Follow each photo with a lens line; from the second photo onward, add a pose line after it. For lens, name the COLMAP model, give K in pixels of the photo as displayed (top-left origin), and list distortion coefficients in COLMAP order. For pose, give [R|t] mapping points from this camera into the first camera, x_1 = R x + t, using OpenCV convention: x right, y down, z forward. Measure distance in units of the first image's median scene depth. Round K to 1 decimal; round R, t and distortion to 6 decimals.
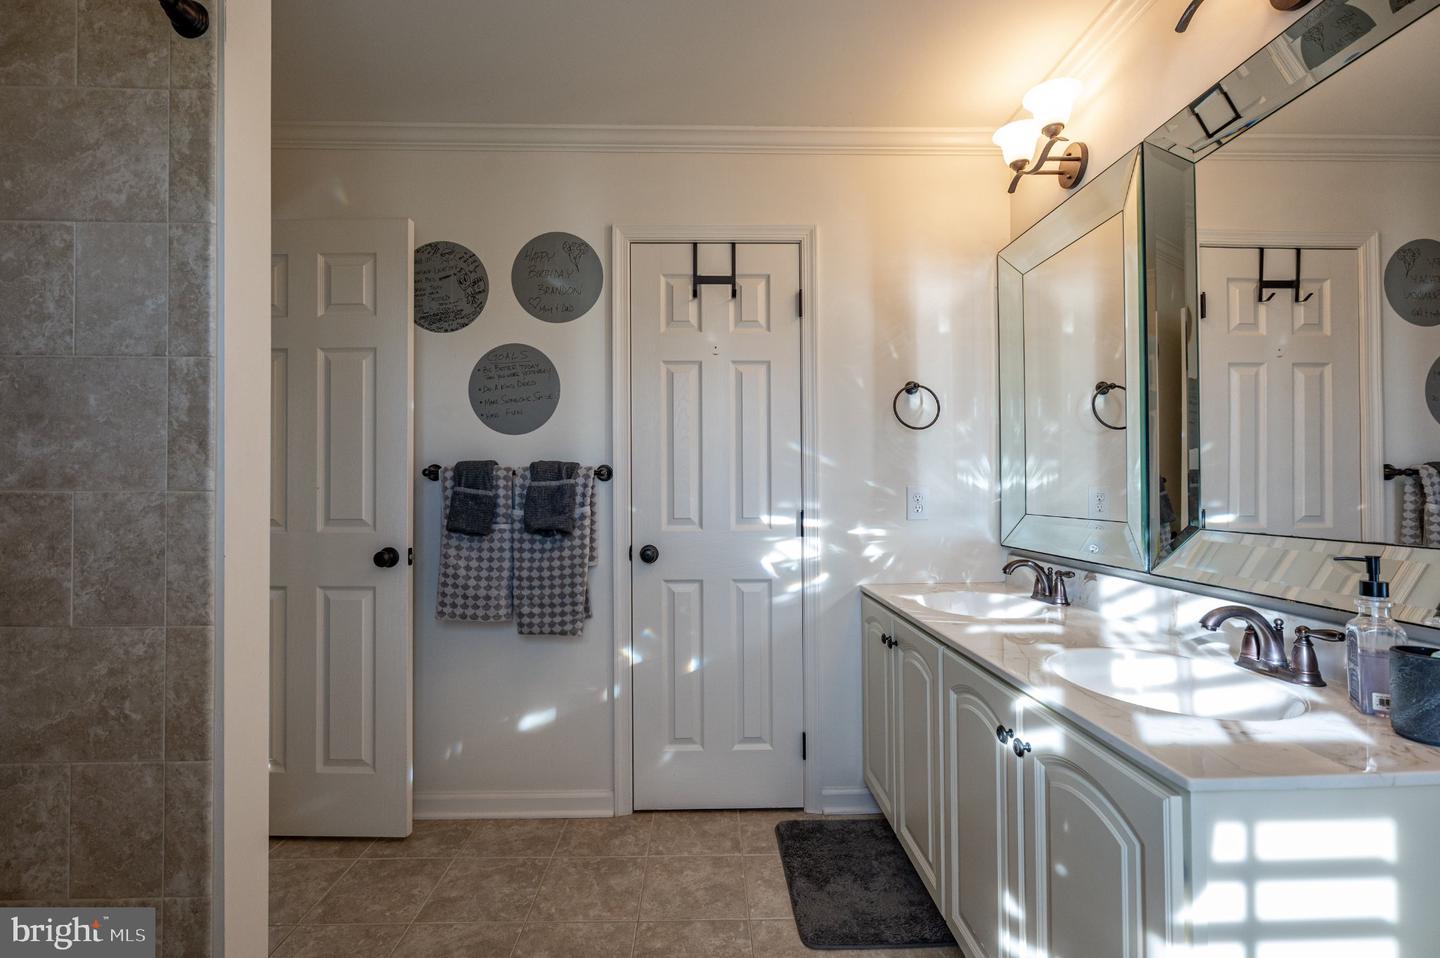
lens RADIAL K [[649.1, 0, 718.3], [0, 649.1, 476.5], [0, 0, 1]] dist [0.001171, 0.000322]
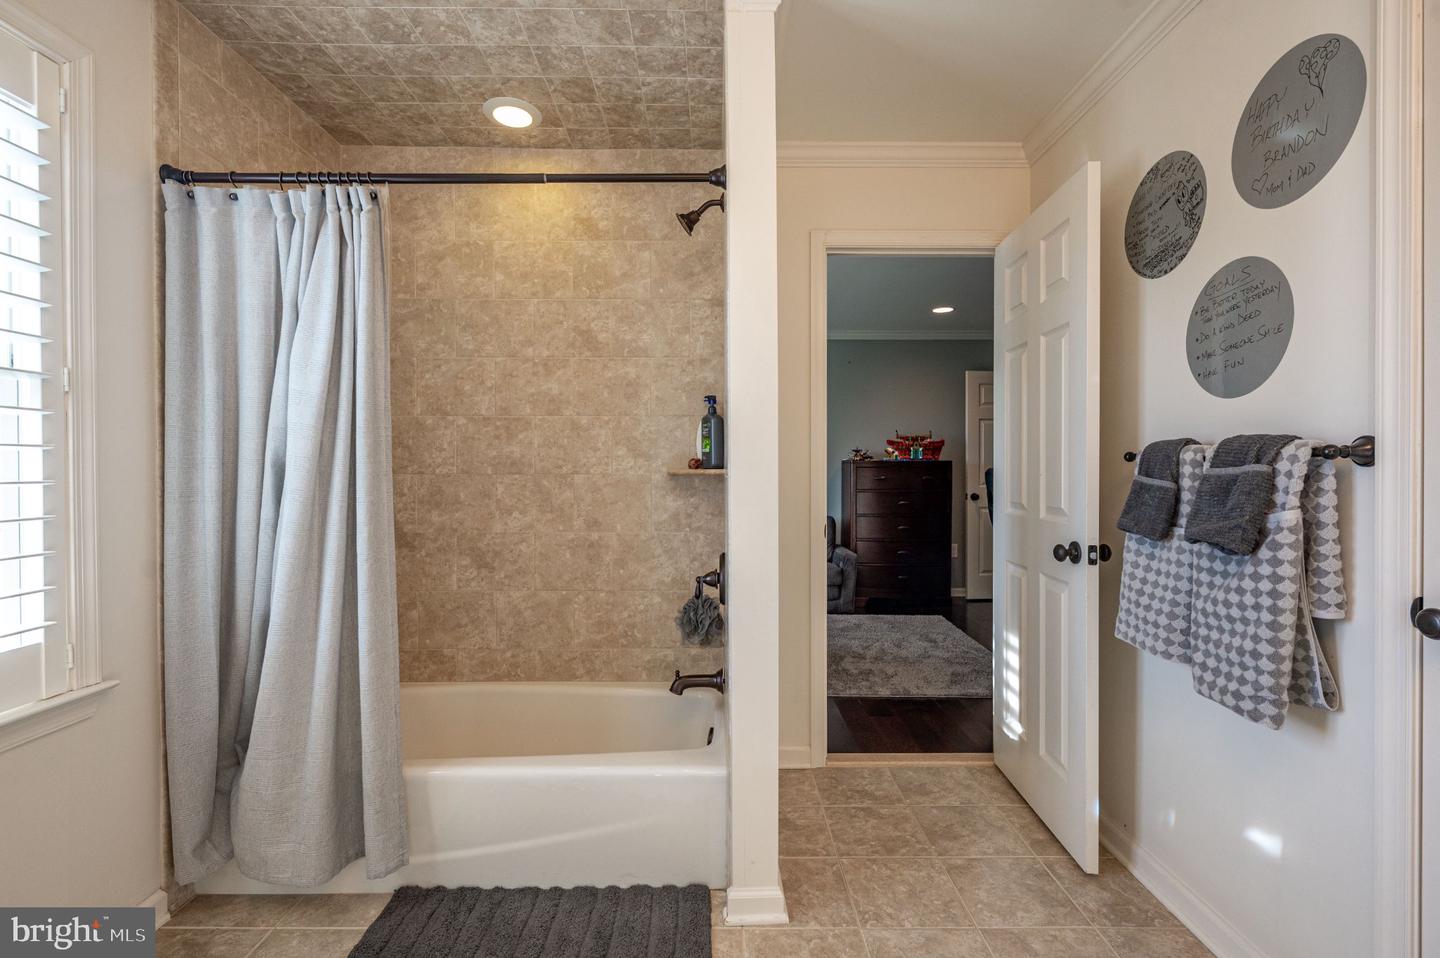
lens RADIAL K [[649.1, 0, 718.3], [0, 649.1, 476.5], [0, 0, 1]] dist [0.001171, 0.000322]
pose [[-0.027631, 0.012012, -0.999546, 0.369416], [0.009494, 0.999886, 0.011754, 0.003894], [0.999573, -0.009165, -0.027742, 0.487210]]
